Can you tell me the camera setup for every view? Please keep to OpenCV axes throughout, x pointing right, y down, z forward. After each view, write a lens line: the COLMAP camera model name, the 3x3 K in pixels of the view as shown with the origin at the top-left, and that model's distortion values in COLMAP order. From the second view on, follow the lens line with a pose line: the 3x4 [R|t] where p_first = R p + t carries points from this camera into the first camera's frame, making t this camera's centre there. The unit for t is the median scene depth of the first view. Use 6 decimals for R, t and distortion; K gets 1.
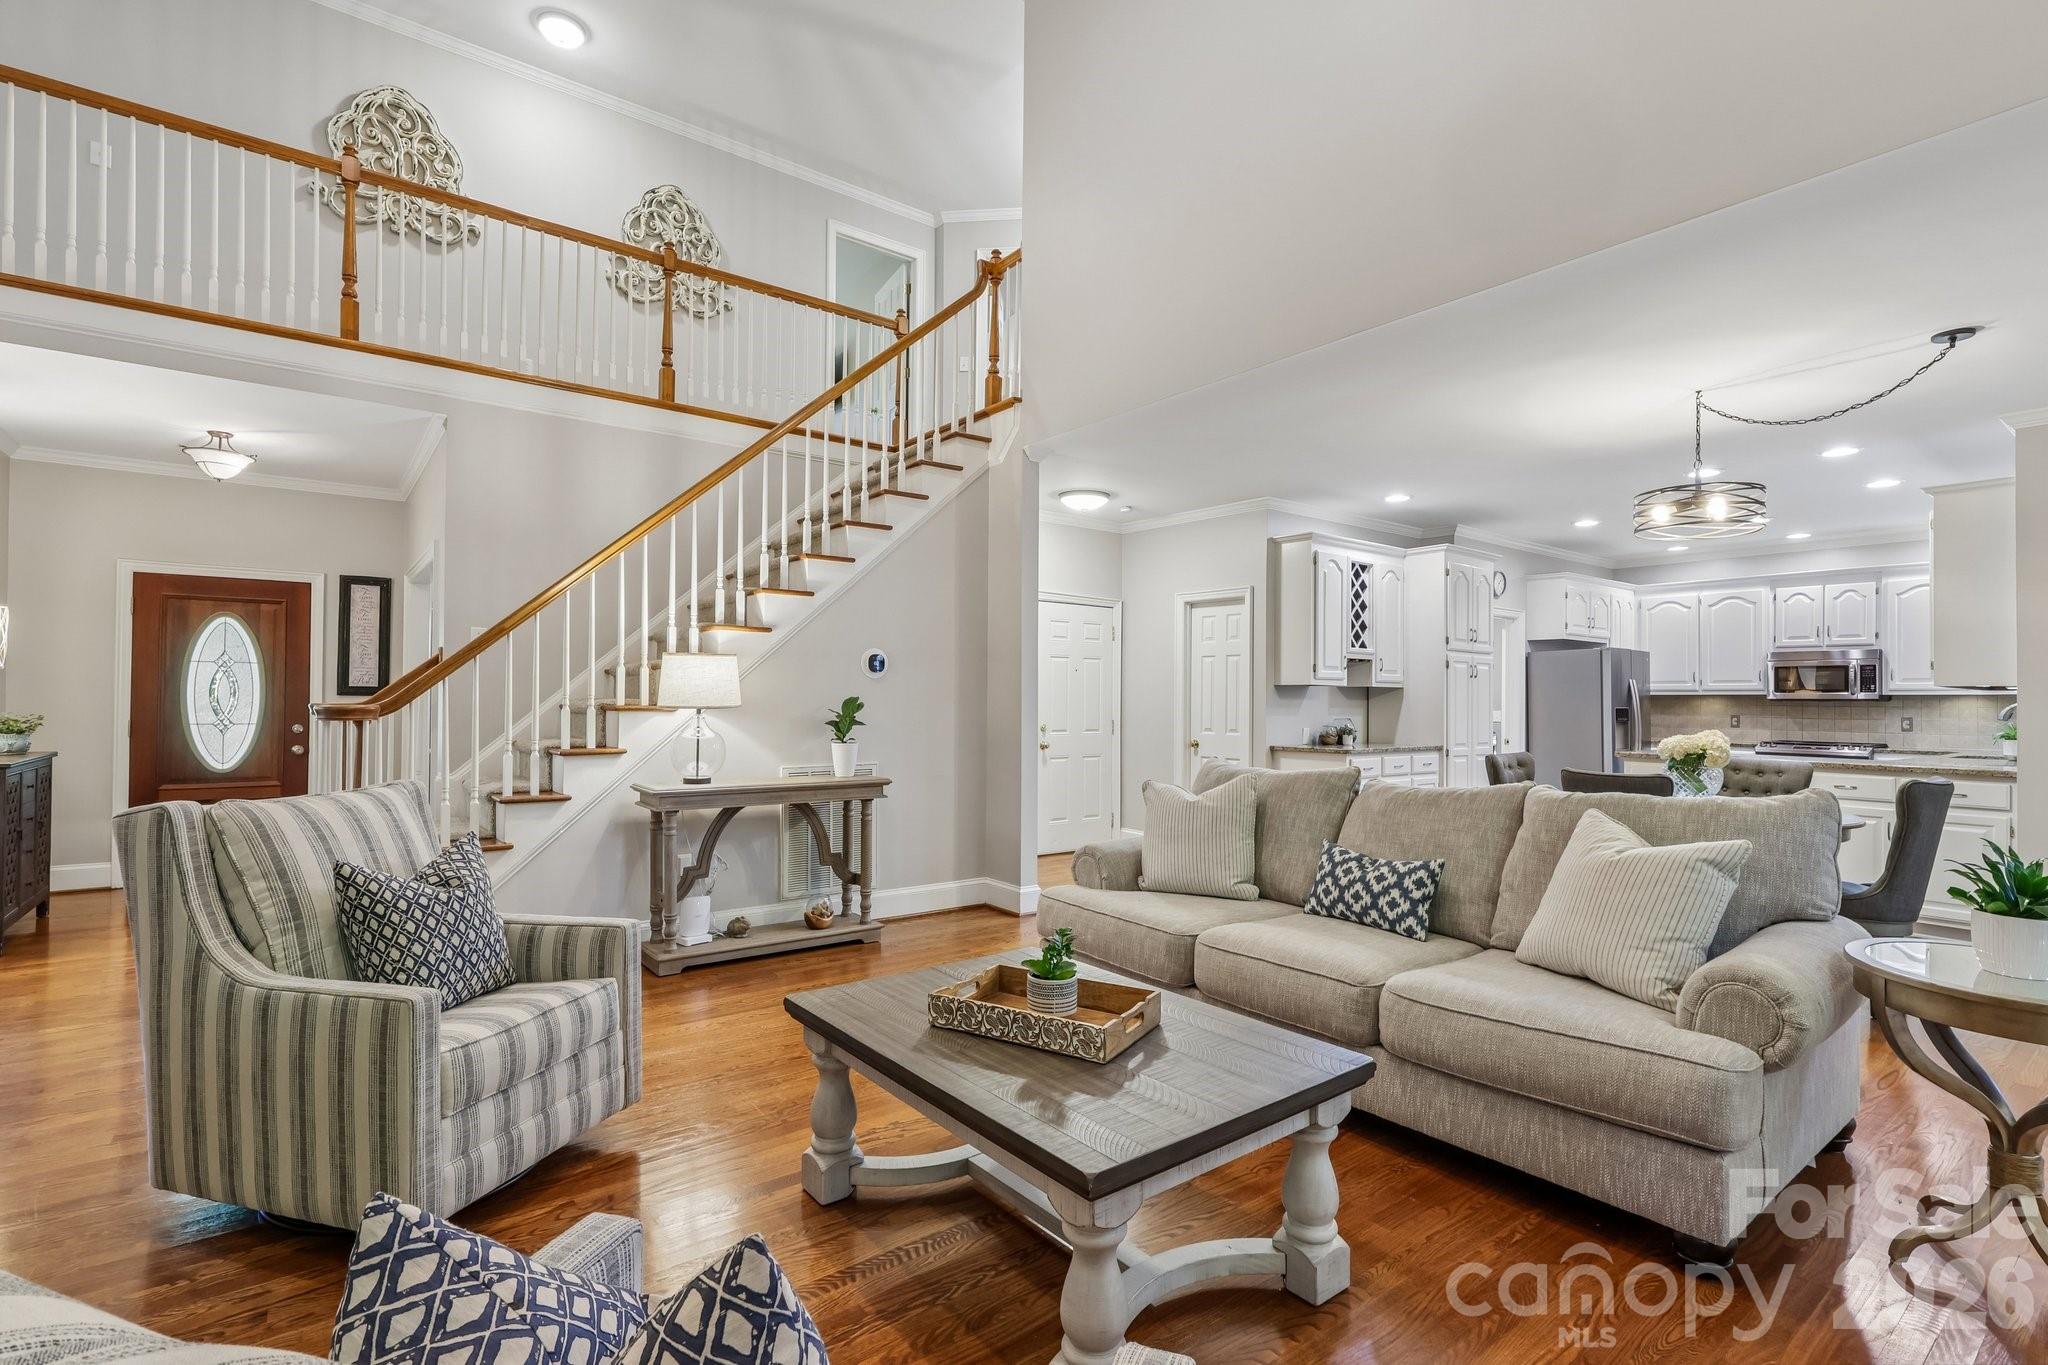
lens RADIAL K [[951.3, 0, 1025.4], [0, 951.3, 687.4], [0, 0, 1]] dist [-0.000190, 0.000922]
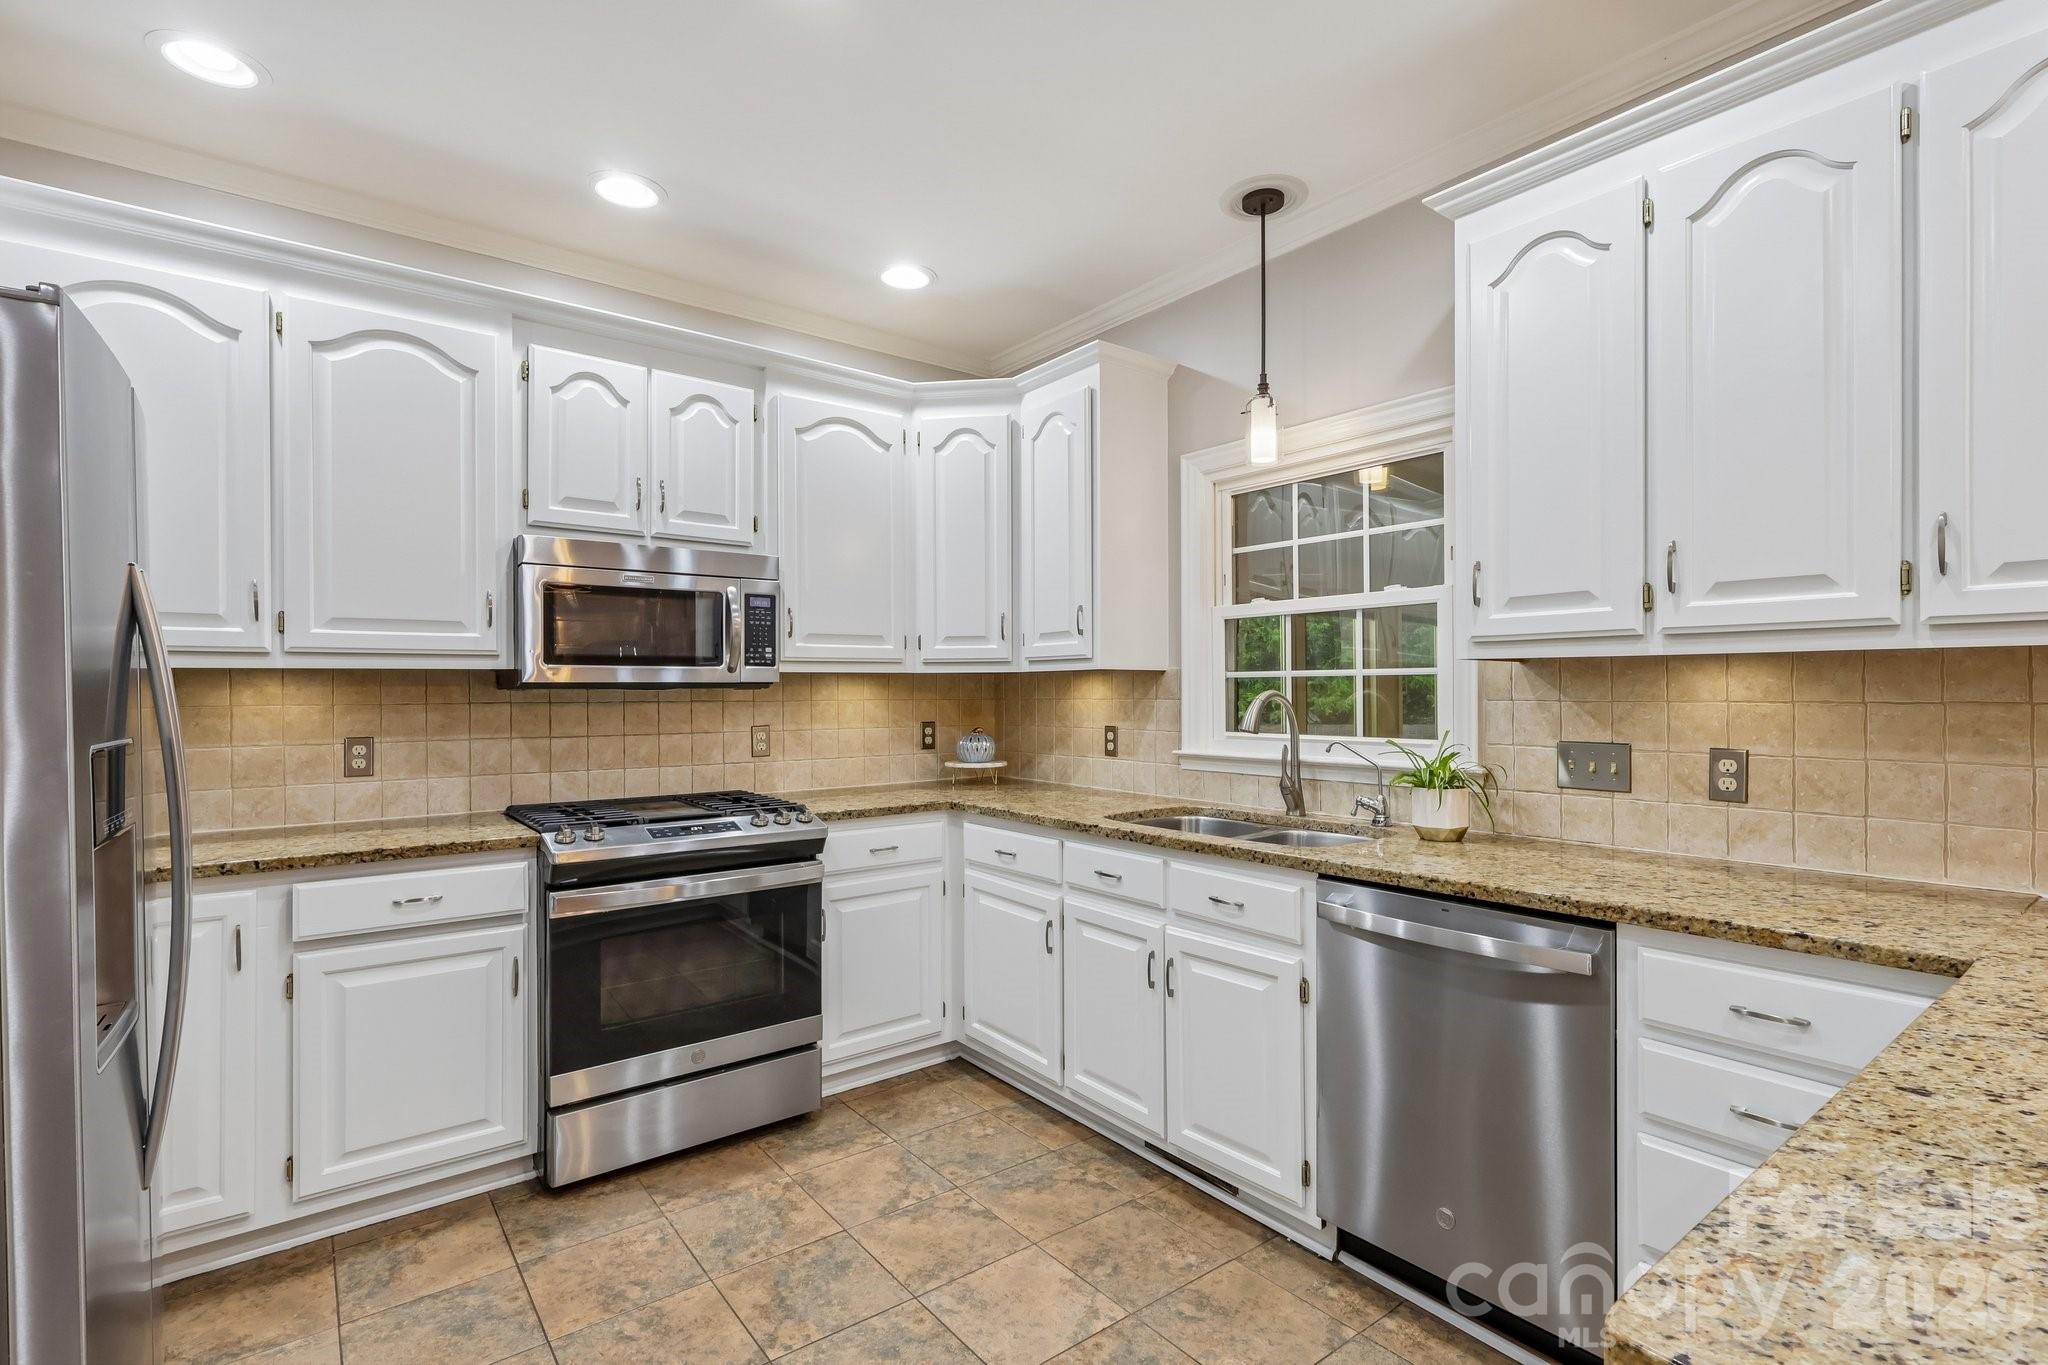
lens RADIAL K [[951.3, 0, 1028.2], [0, 951.3, 693.1], [0, 0, 1]] dist [-0.000190, 0.000922]
pose [[-0.000195, -0.014556, 0.999894, 0.416872], [-0.012668, 0.999814, 0.014552, 0.007566], [-0.999920, -0.012664, -0.000379, 0.747426]]
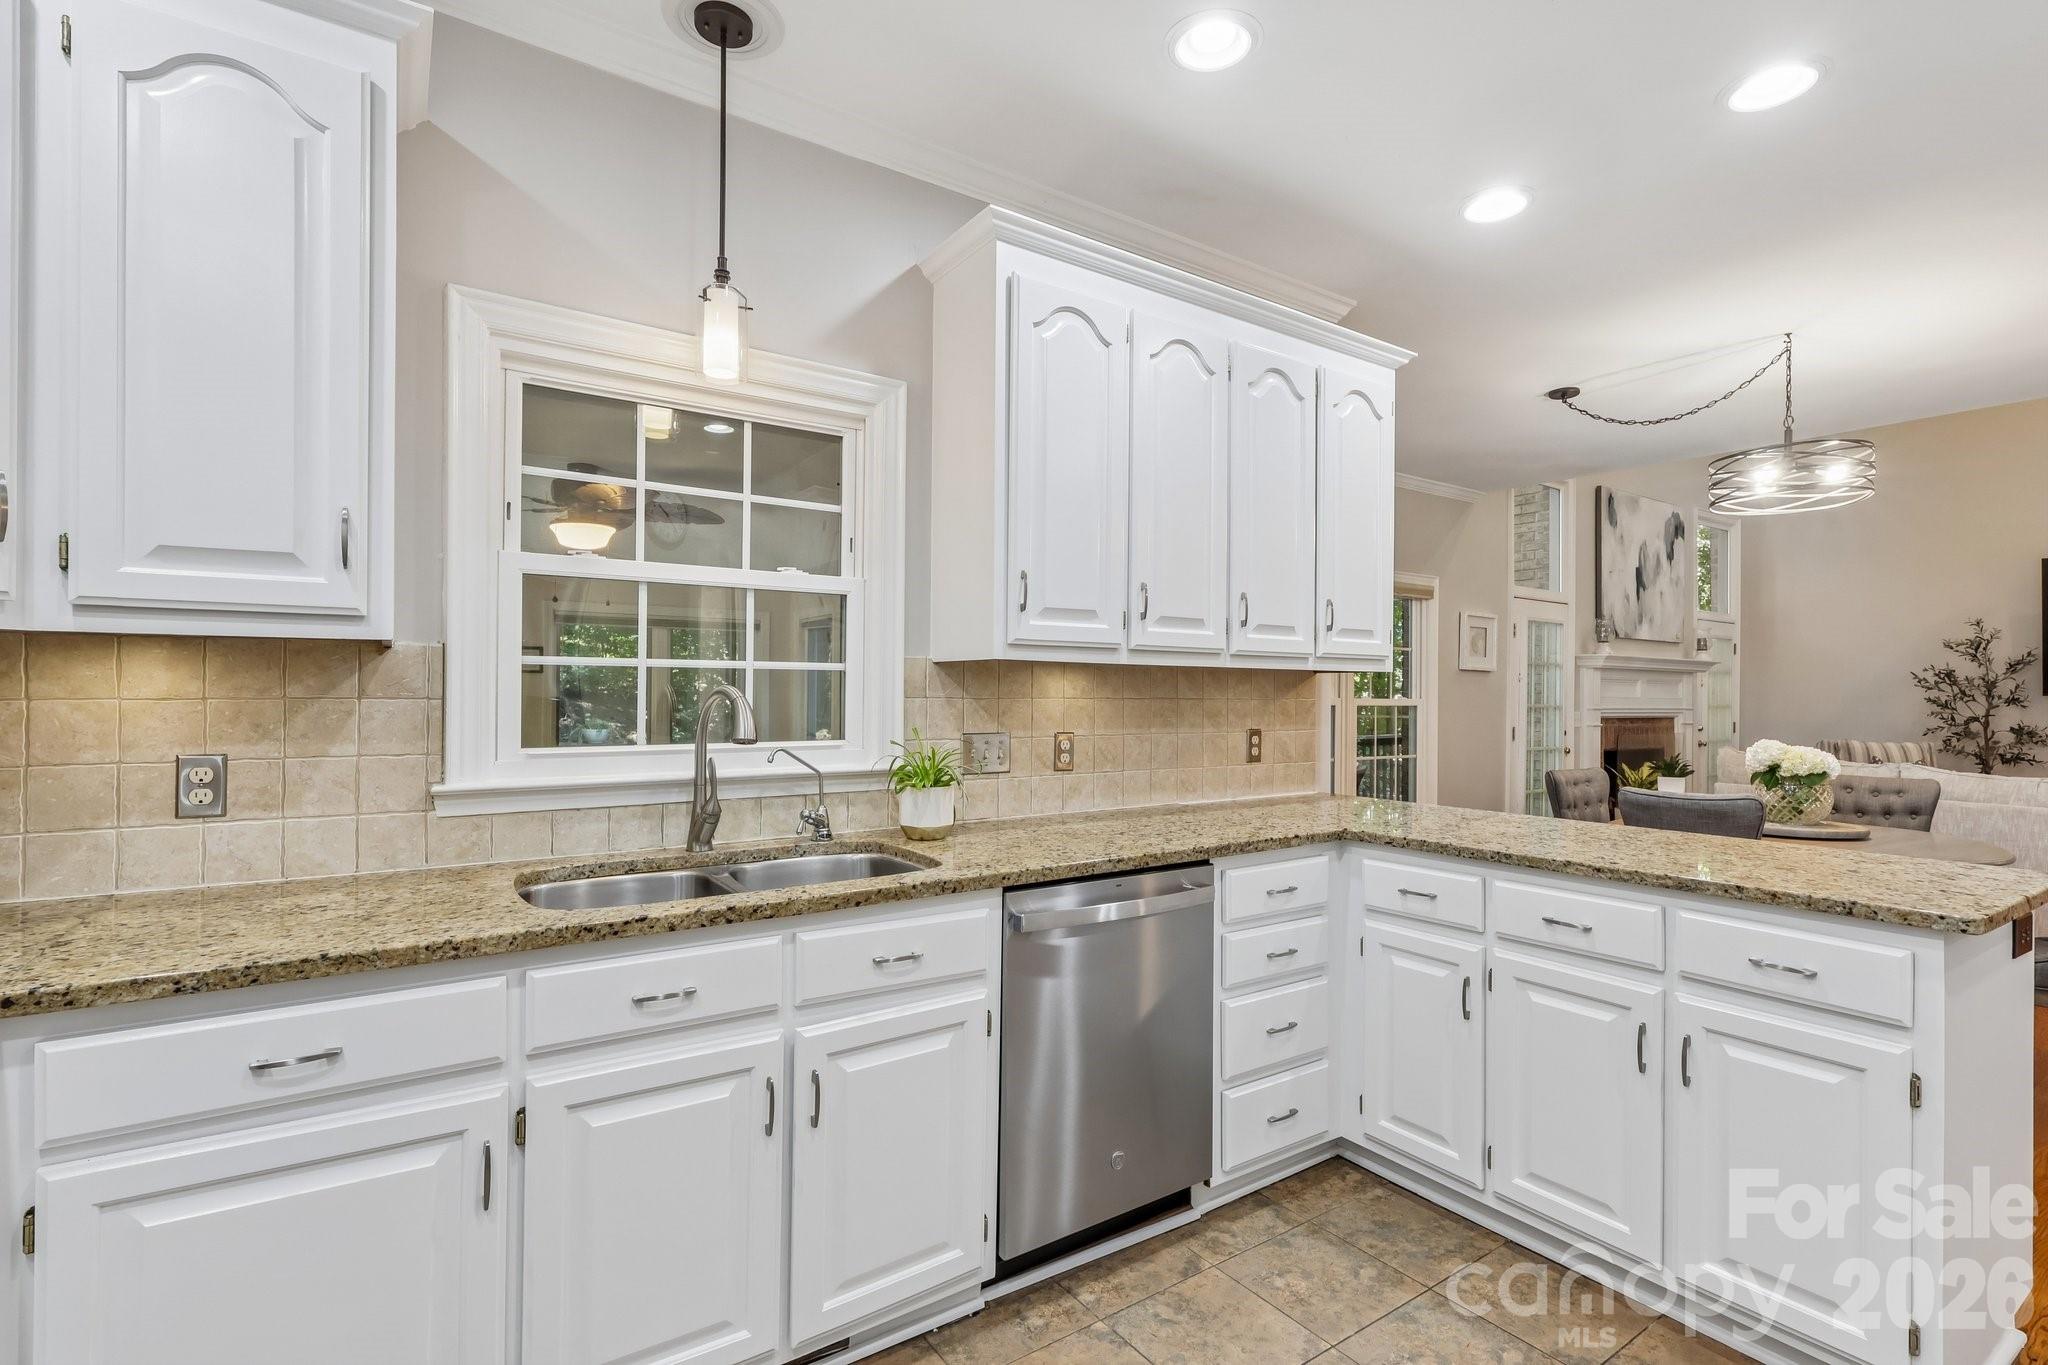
lens RADIAL K [[951.3, 0, 1020.2], [0, 951.3, 700.1], [0, 0, 1]] dist [-0.000190, 0.000922]
pose [[-0.997264, -0.018419, 0.071597, 0.625045], [-0.018999, 0.999792, -0.007423, 0.013690], [-0.071445, -0.008763, -0.997406, 0.884315]]
